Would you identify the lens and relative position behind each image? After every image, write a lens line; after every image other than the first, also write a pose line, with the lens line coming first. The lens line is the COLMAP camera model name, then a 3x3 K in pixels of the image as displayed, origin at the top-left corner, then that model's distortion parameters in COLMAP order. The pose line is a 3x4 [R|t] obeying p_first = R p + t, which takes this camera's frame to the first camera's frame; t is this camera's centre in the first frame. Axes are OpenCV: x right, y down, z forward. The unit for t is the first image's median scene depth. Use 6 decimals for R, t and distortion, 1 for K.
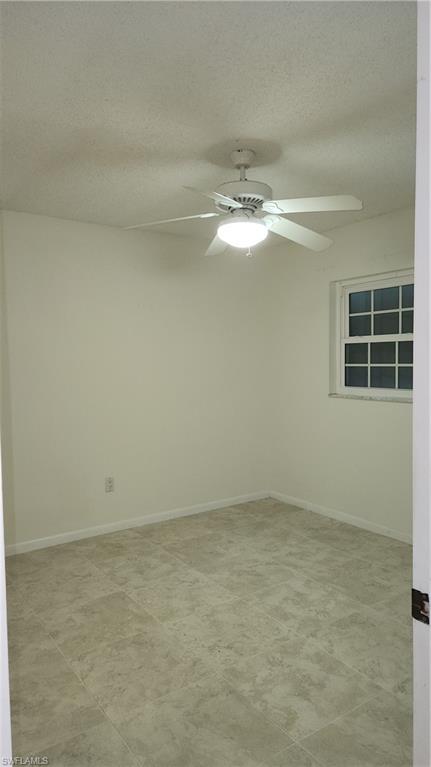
lens RADIAL K [[512.9, 0, 212.5], [0, 512.9, 386.4], [0, 0, 1]] dist [0.076751, -0.068995]
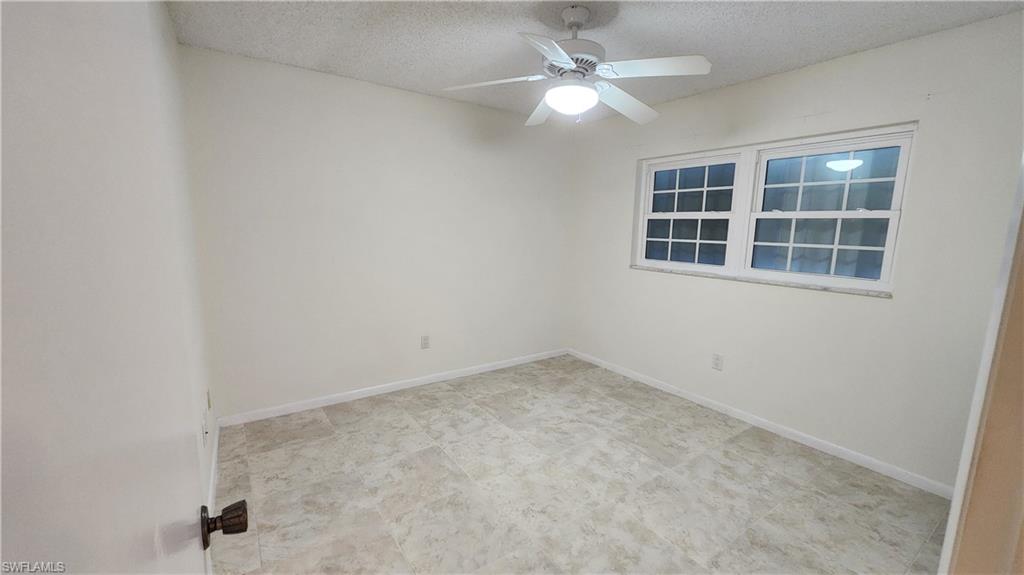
lens RADIAL K [[416.8, 0, 519.0], [0, 416.8, 286.1], [0, 0, 1]] dist [0.003868, -0.002855]
pose [[0.999114, 0.030220, 0.029275, -0.041467], [-0.032648, 0.995729, 0.086363, -0.012910], [-0.026540, -0.087242, 0.995834, 0.168334]]
